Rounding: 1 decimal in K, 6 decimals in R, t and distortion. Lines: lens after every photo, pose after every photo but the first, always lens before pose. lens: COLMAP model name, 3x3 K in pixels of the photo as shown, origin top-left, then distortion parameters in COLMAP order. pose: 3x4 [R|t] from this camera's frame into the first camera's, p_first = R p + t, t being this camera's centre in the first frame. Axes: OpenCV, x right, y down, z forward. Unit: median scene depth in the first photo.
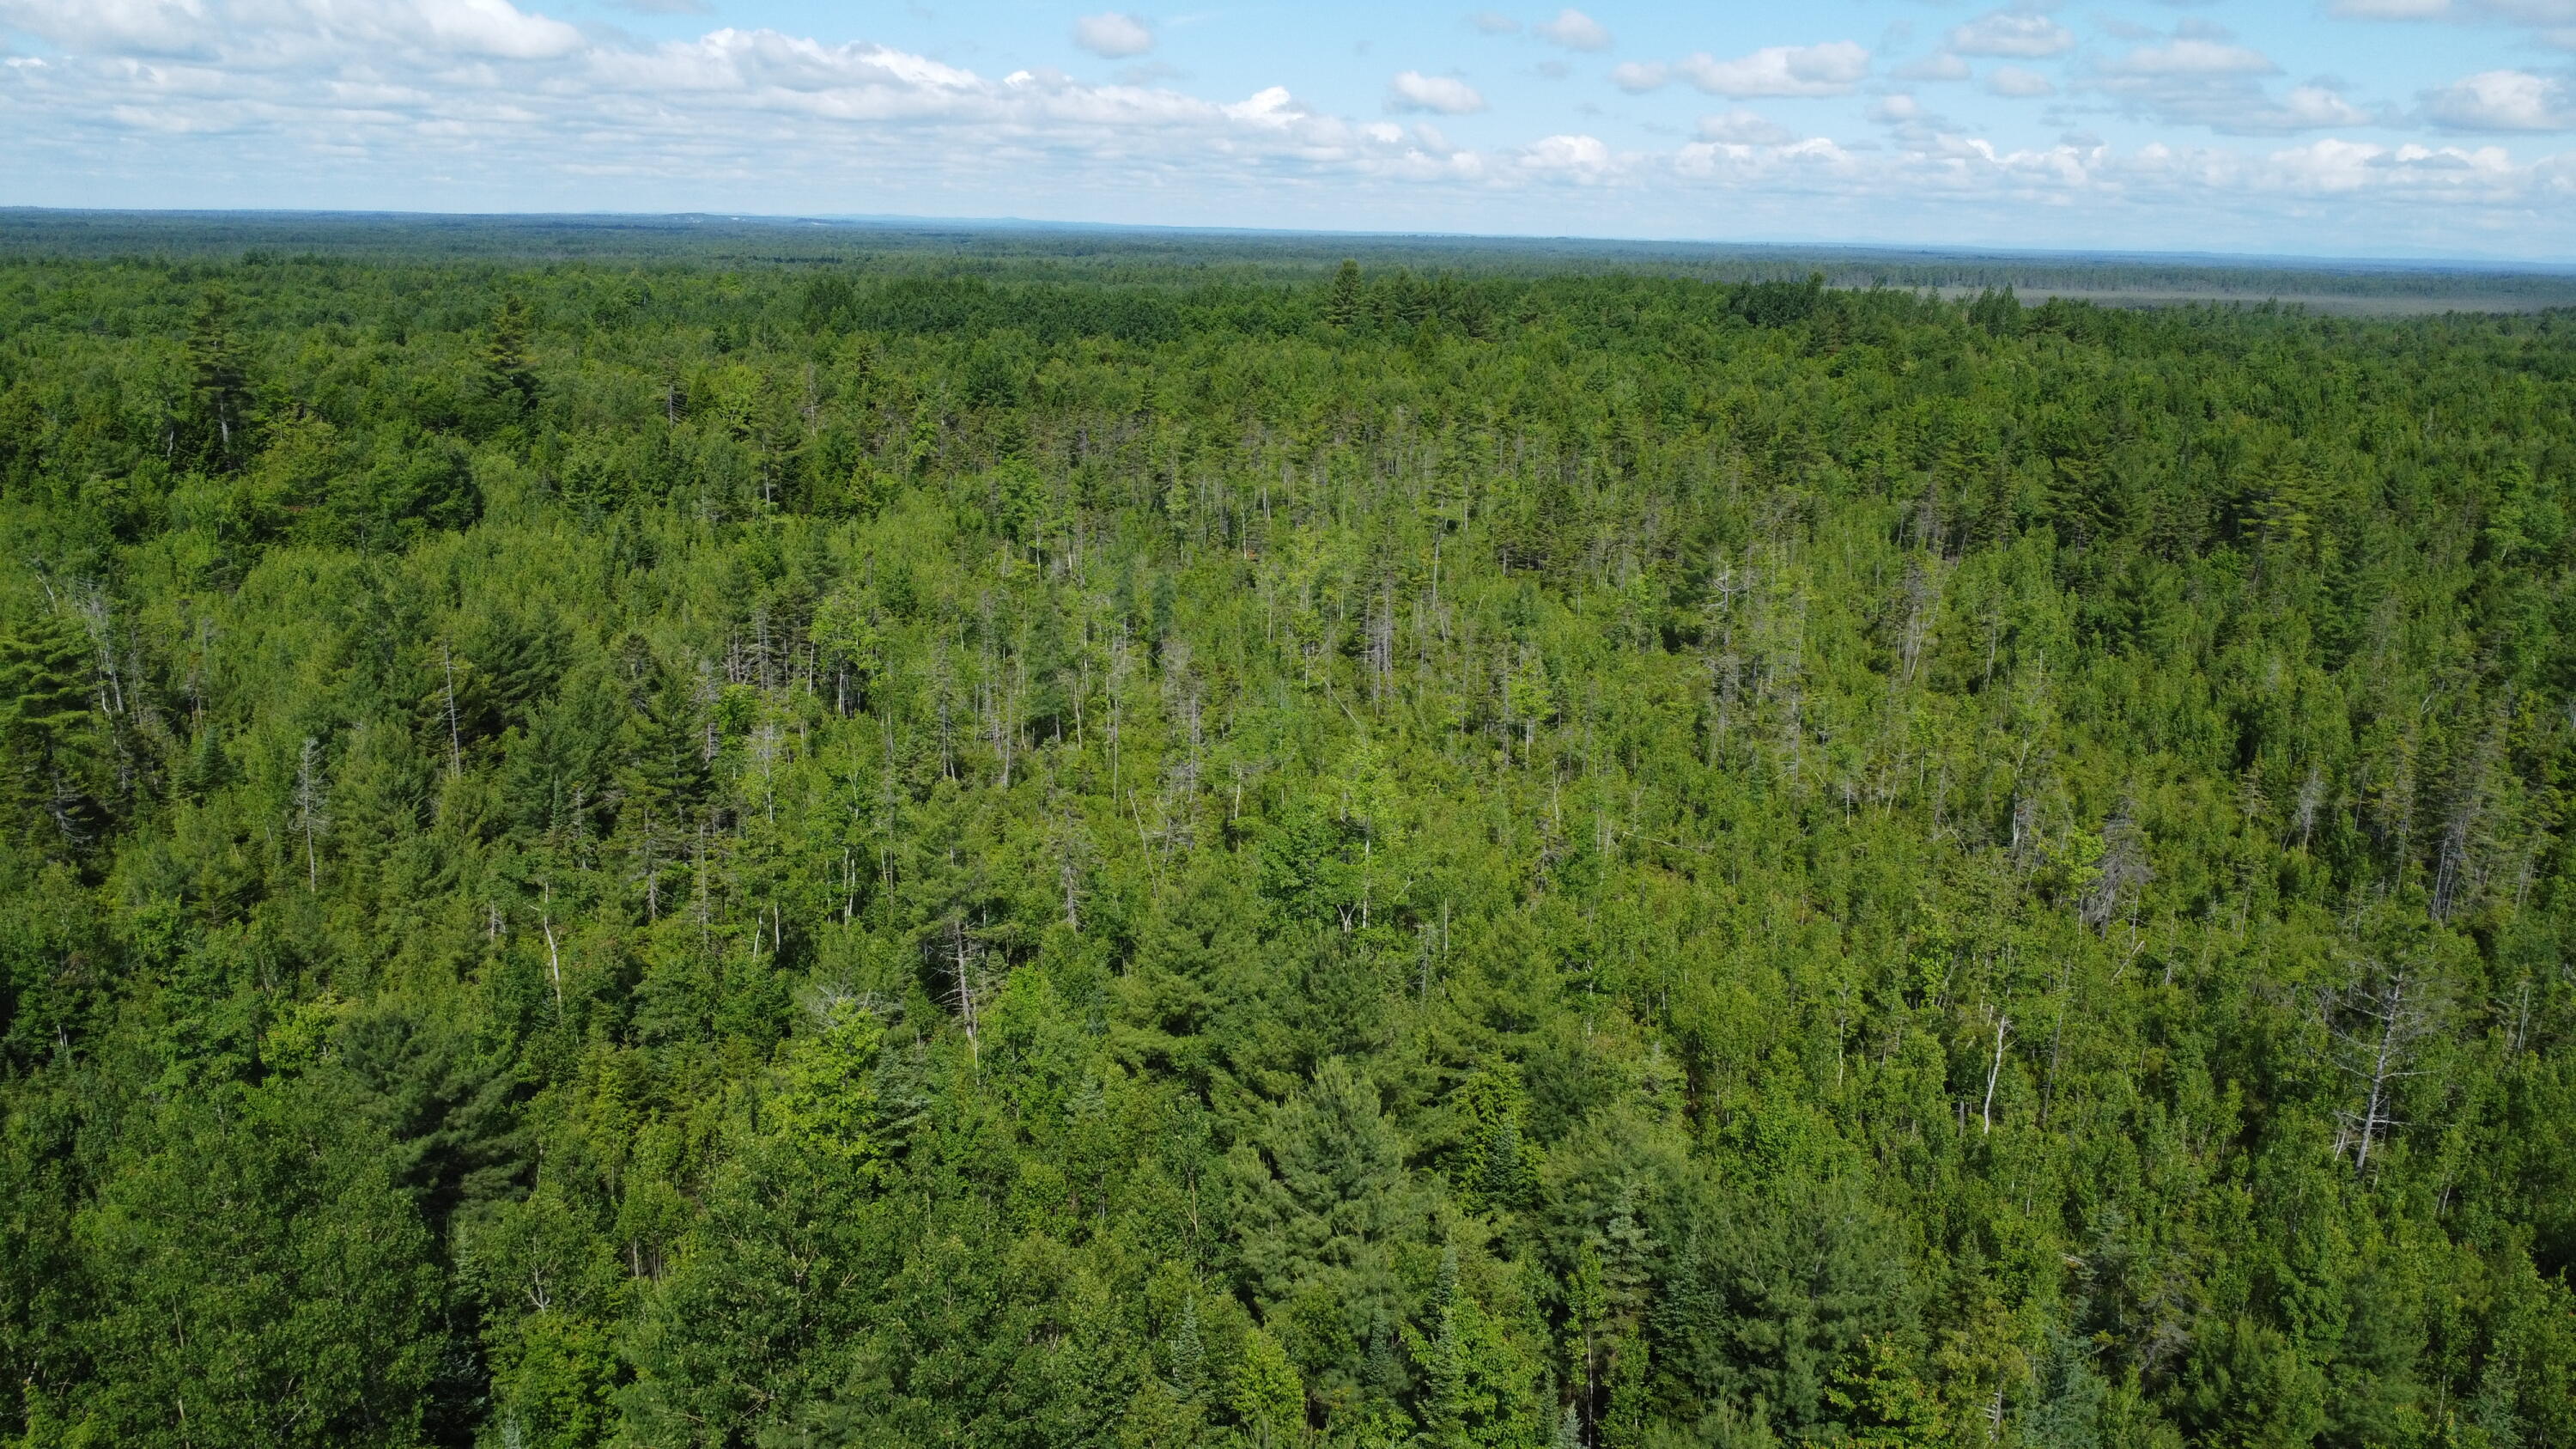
lens RADIAL K [[1868.8, 0, 1293.4], [0, 1868.8, 725.5], [0, 0, 1]] dist [-0.019580, -0.022824]
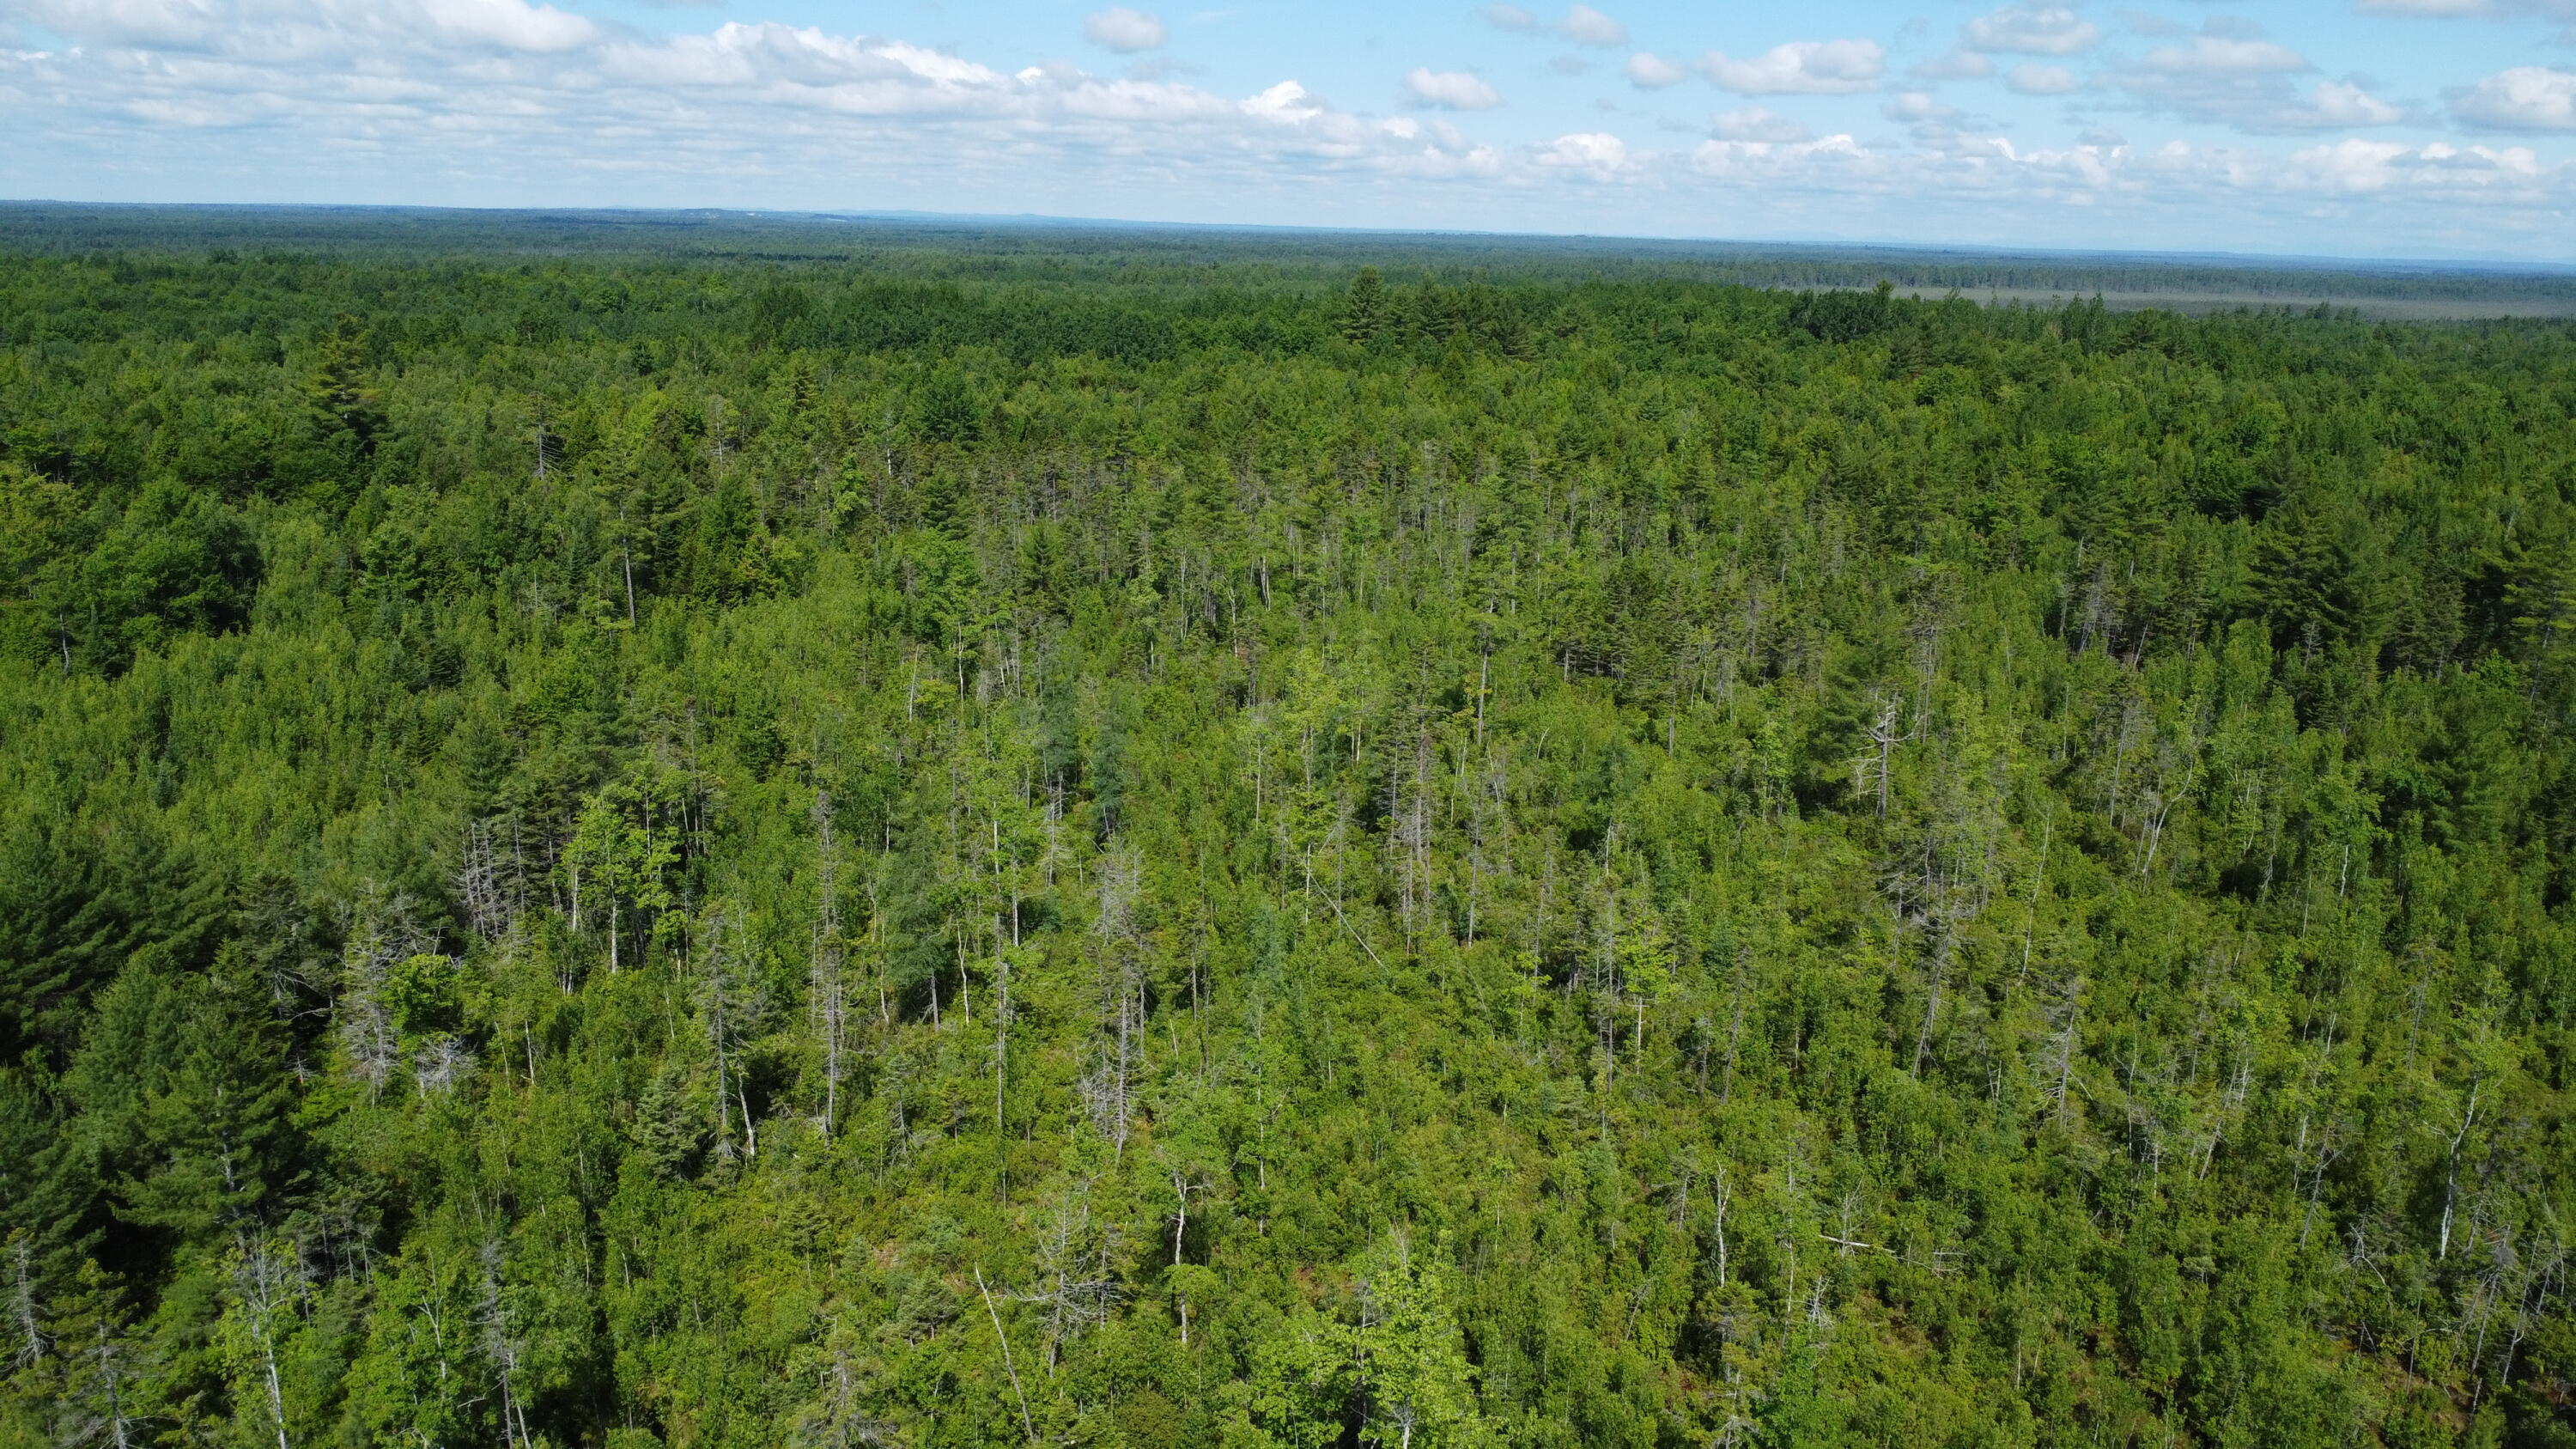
lens RADIAL K [[1868.8, 0, 1293.4], [0, 1868.8, 725.5], [0, 0, 1]] dist [-0.019580, -0.022824]
pose [[0.999958, 0.005032, -0.007680, 0.004468], [-0.005020, 0.999986, 0.001611, -0.059584], [0.007688, -0.001572, 0.999969, 0.204967]]
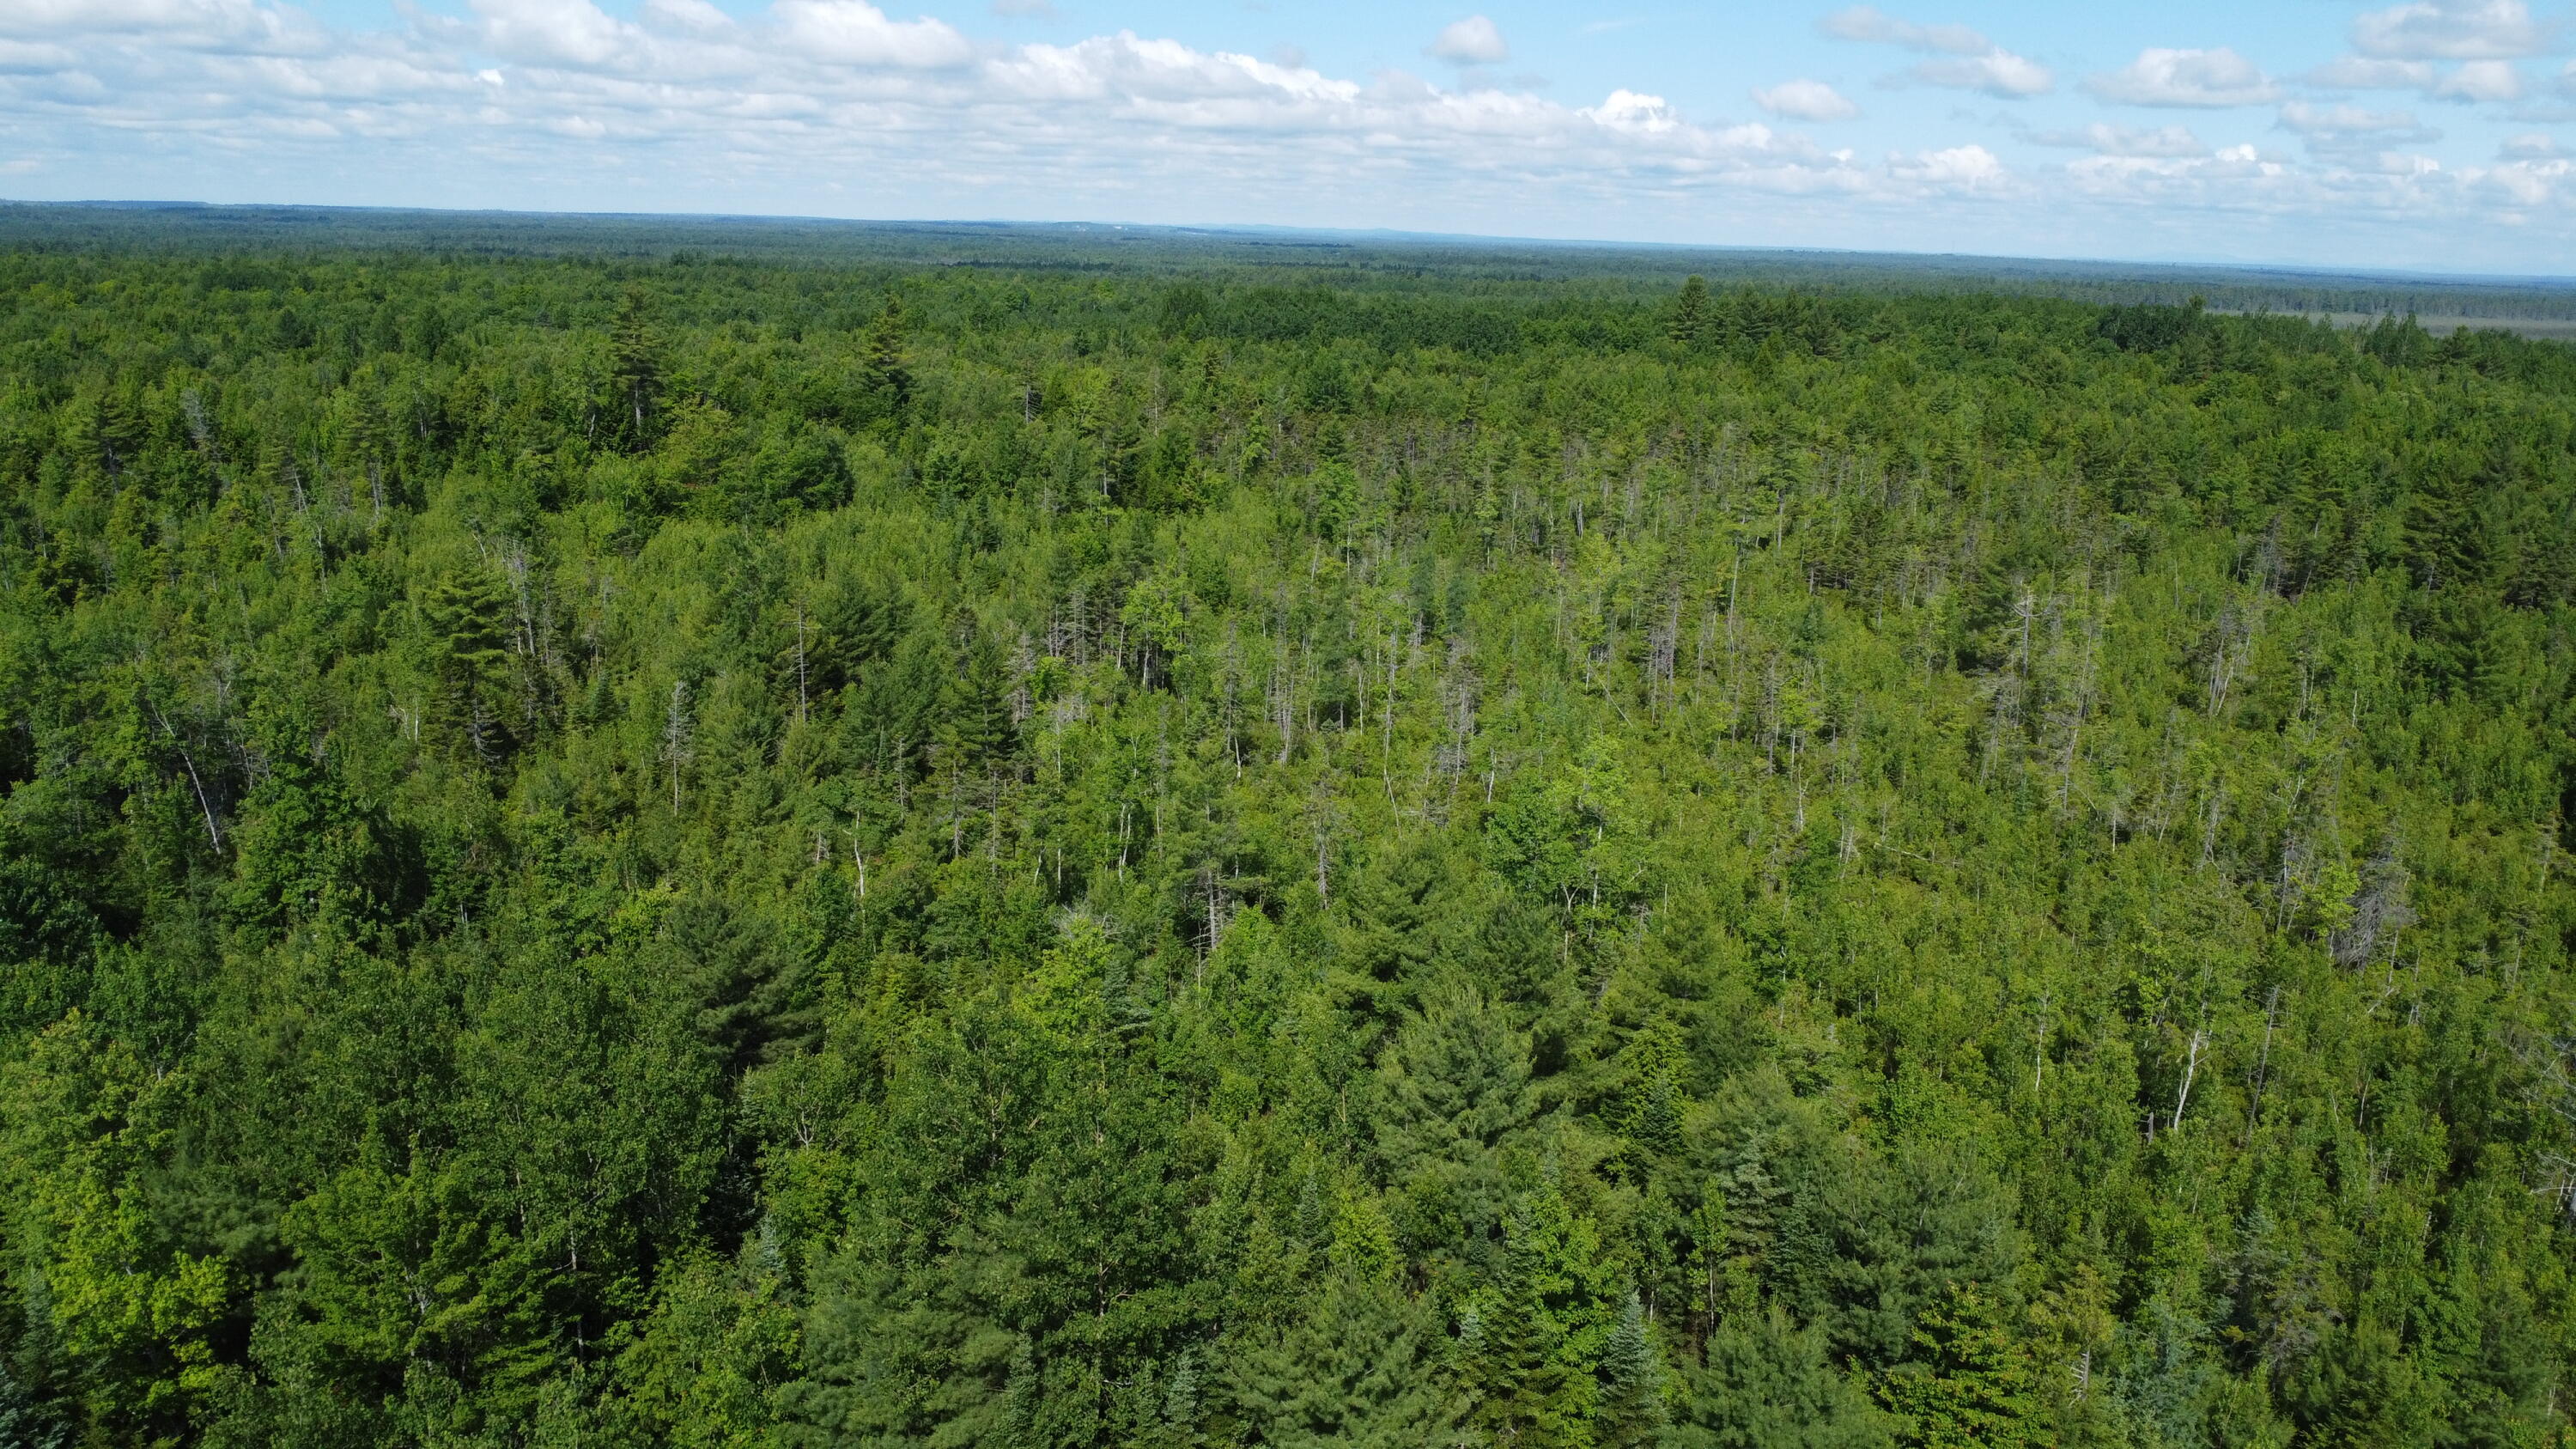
lens RADIAL K [[1865.1, 0, 1290.9], [0, 1865.1, 728.6], [0, 0, 1]] dist [-0.009431, -0.051060]
pose [[0.981525, 0.055341, -0.183157, 0.024994], [-0.056077, 0.998426, 0.001161, 0.006155], [0.182932, 0.009131, 0.983083, -0.029972]]
